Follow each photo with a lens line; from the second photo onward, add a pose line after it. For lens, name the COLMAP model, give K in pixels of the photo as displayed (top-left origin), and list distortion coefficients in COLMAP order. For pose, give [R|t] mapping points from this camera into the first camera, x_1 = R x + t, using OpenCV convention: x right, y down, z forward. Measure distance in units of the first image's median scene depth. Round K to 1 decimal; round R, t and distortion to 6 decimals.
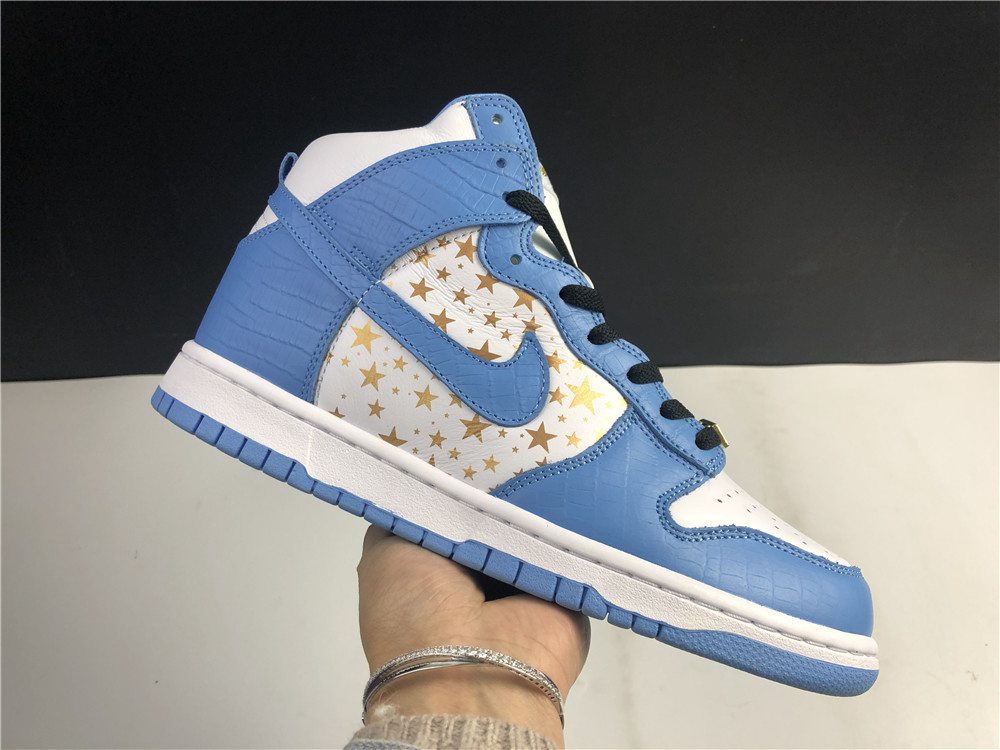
lens RADIAL K [[823.1, 0, 502.5], [0, 823.1, 351.3], [0, 0, 1]] dist [0.080663, -0.256649]
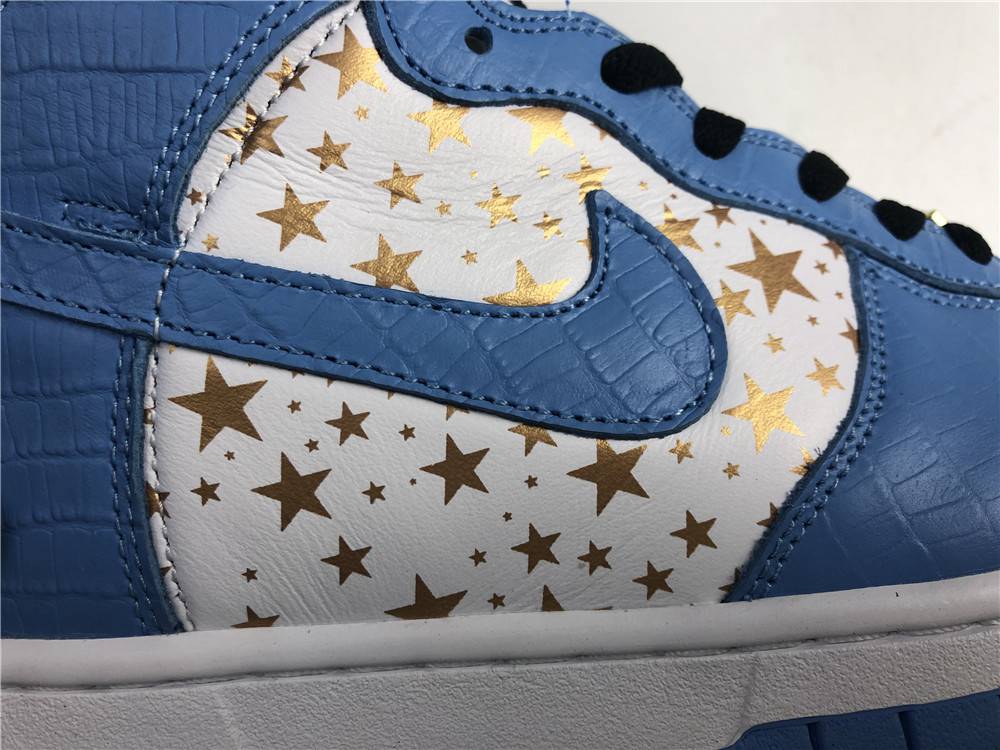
lens RADIAL K [[823.1, 0, 502.5], [0, 823.1, 351.3], [0, 0, 1]] dist [0.080663, -0.256649]
pose [[0.854361, -0.478309, 0.203194, -0.124777], [0.451936, 0.876869, 0.163871, -0.042479], [-0.256555, -0.048174, 0.965328, 0.624689]]
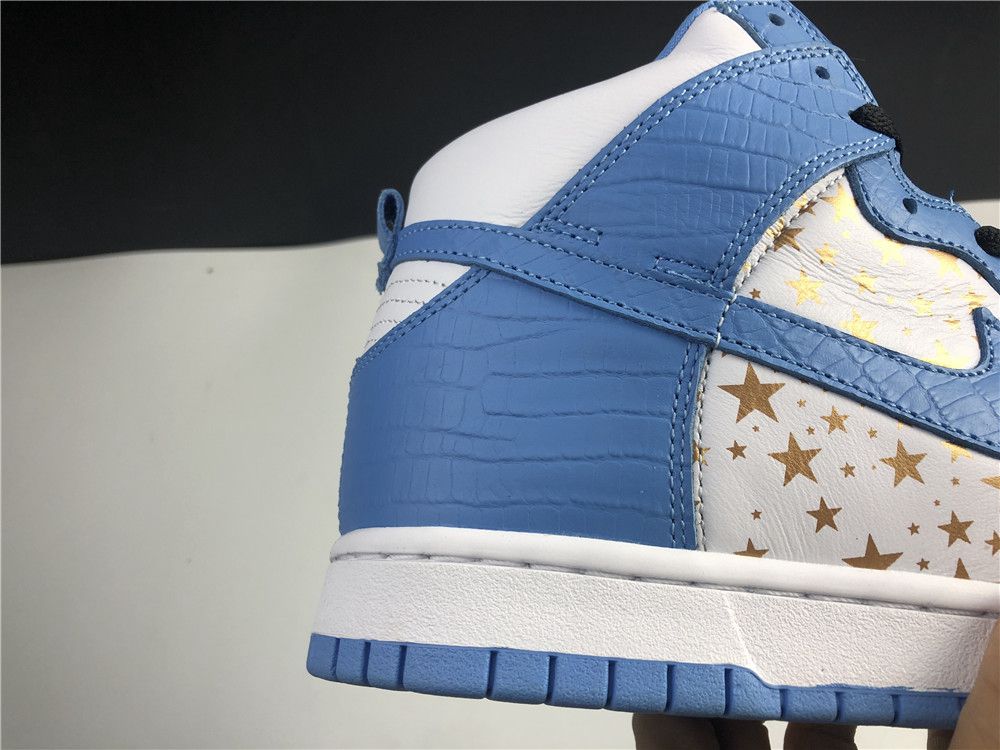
lens RADIAL K [[818.4, 0, 500.0], [0, 818.4, 375.0], [0, 0, 1]] dist [-0.011096, 0.014495]
pose [[0.921497, -0.280541, 0.268588, -0.462815], [0.316425, 0.943295, -0.100348, -0.029265], [-0.225206, 0.177459, 0.958014, 0.523028]]
